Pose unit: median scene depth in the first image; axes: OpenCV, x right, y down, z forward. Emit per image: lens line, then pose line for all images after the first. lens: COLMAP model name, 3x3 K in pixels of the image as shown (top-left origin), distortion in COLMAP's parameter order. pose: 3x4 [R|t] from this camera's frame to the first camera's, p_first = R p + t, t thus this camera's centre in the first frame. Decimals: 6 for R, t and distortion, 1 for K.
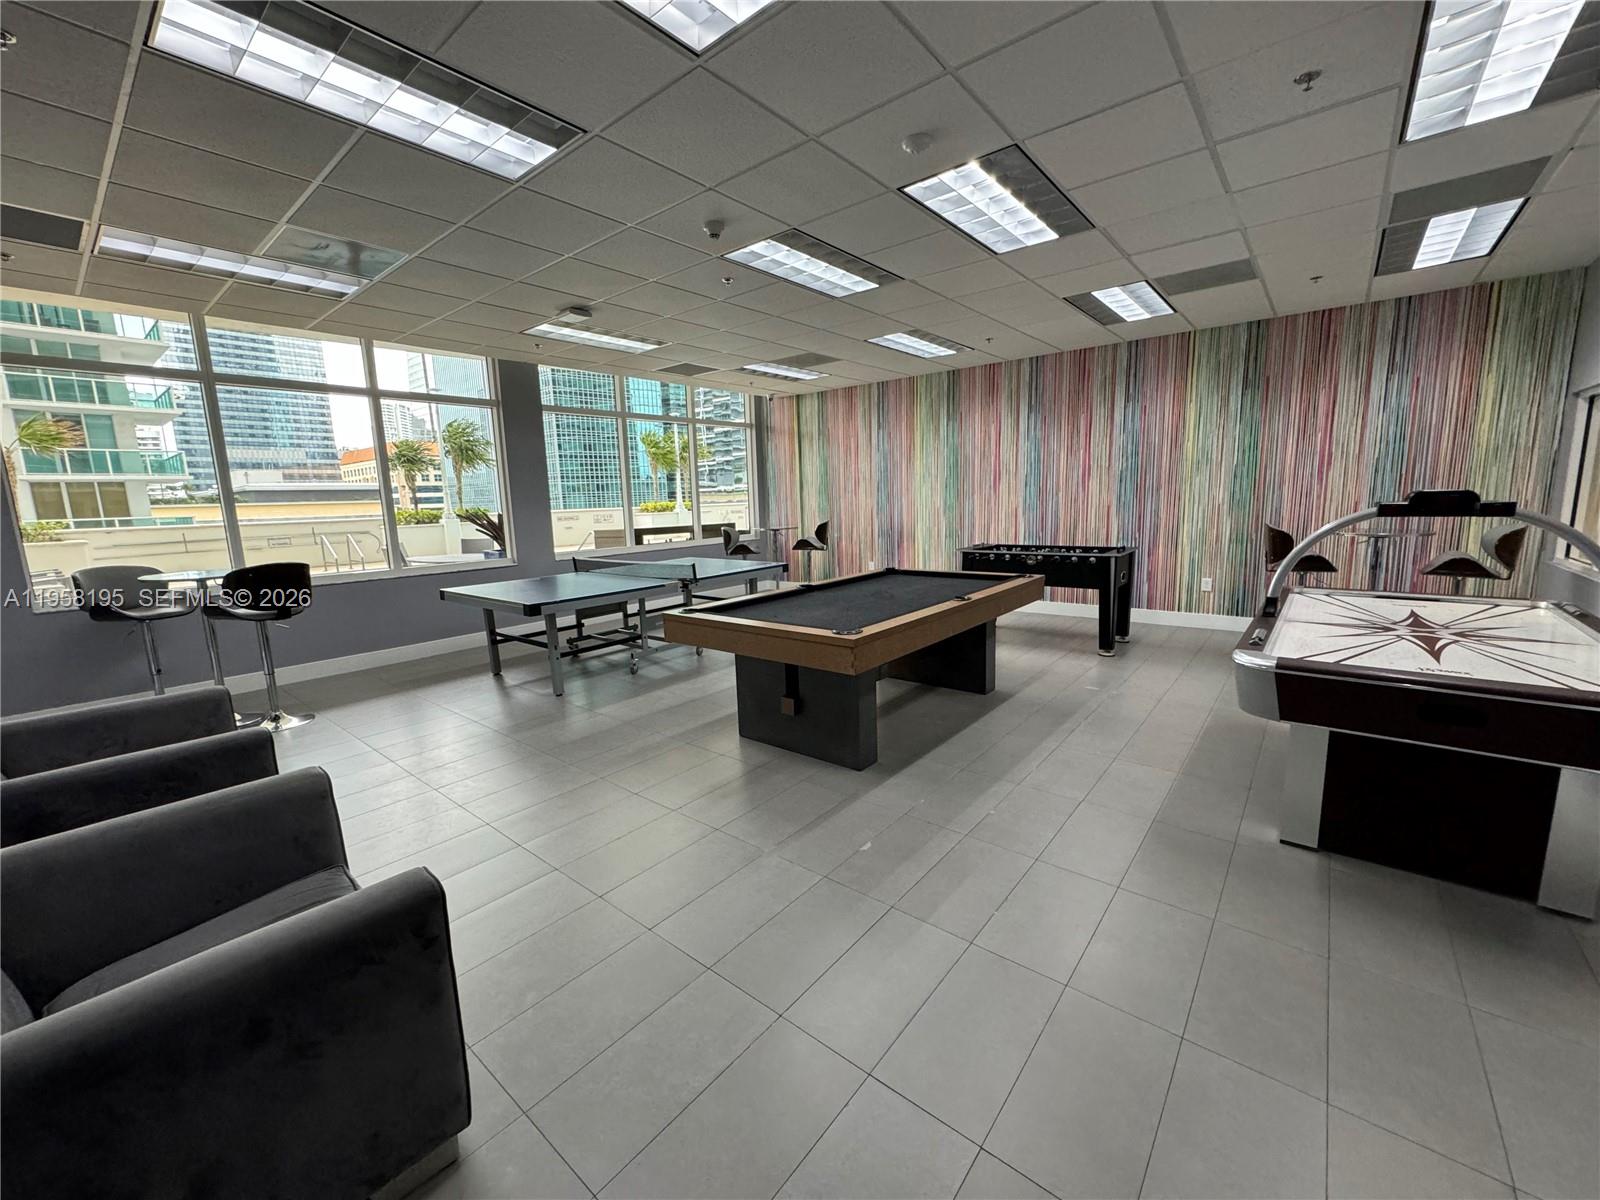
lens RADIAL K [[639.7, 0, 798.7], [0, 639.7, 597.9], [0, 0, 1]] dist [0.000556, -0.000031]
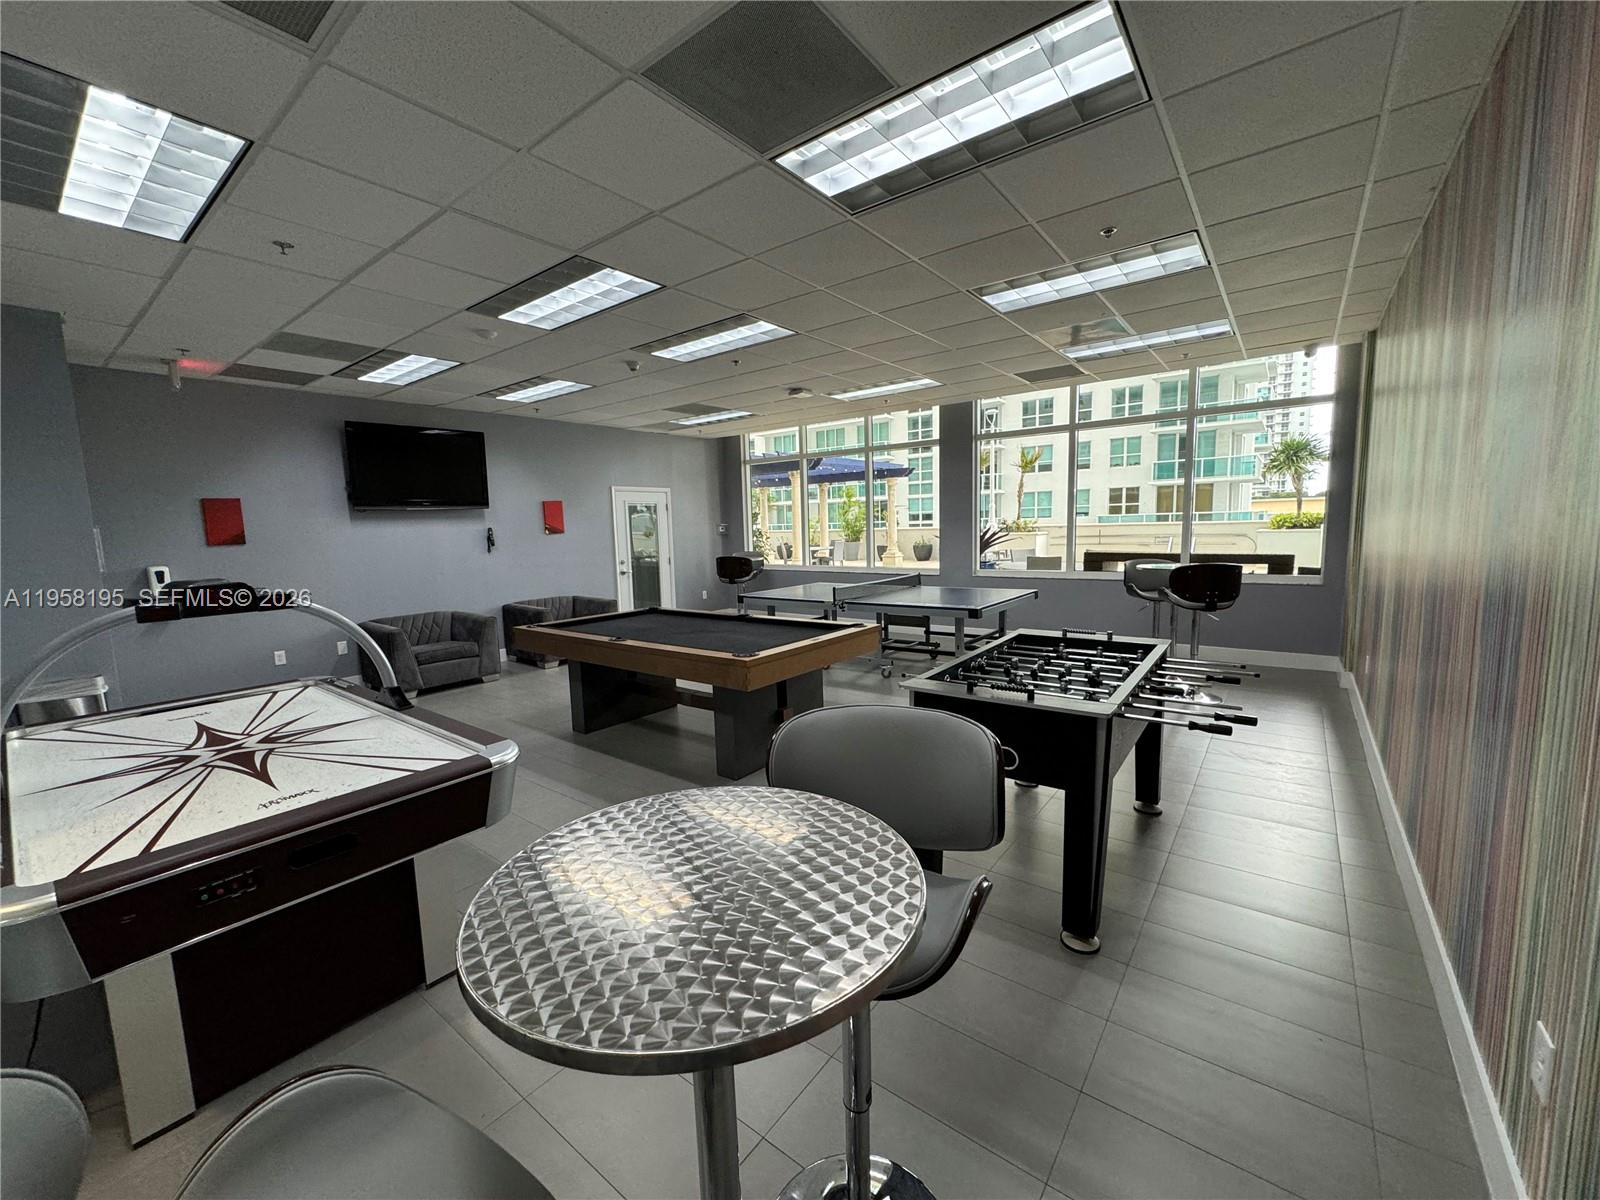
lens RADIAL K [[639.7, 0, 800.7], [0, 639.7, 602.2], [0, 0, 1]] dist [0.000556, -0.000031]
pose [[0.033602, 0.153881, -0.987518, 0.790804], [-0.128509, 0.980539, 0.148421, -0.156444], [0.991139, 0.121918, 0.052723, 0.734785]]
